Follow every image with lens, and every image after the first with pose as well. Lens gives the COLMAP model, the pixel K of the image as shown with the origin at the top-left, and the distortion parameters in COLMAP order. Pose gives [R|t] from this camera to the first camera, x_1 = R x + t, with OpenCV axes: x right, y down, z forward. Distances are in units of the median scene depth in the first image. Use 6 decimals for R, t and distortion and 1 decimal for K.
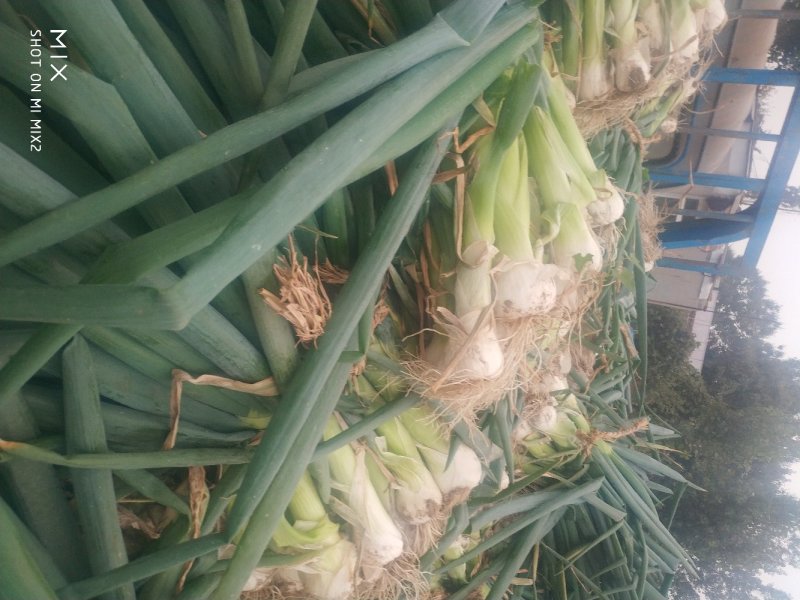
lens RADIAL K [[610.3, 0, 400.0], [0, 610.3, 300.0], [0, 0, 1]] dist [0.034570, -0.096569]
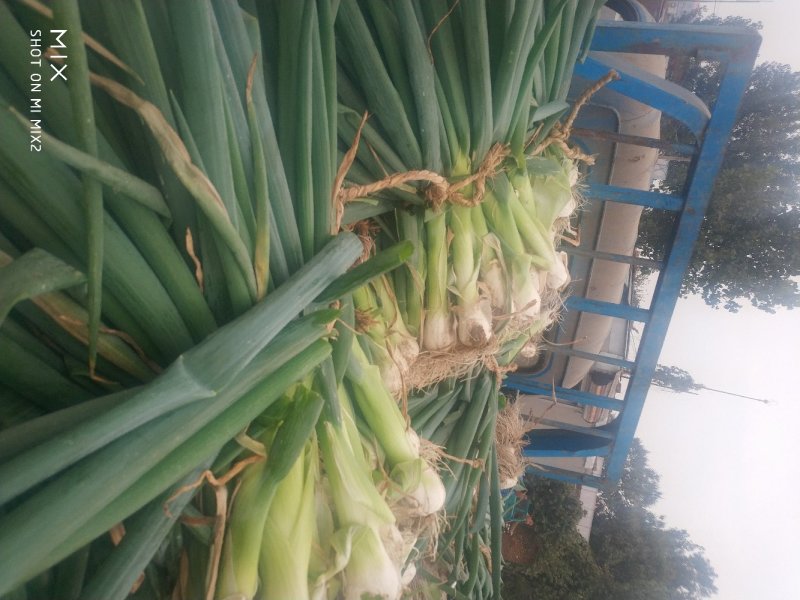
lens RADIAL K [[610.3, 0, 400.0], [0, 610.3, 300.0], [0, 0, 1]] dist [0.034570, -0.096569]
pose [[0.984330, 0.097376, 0.147009, 0.105591], [-0.060009, 0.968919, -0.239990, -0.164691], [-0.165810, 0.227408, 0.959580, 0.051867]]
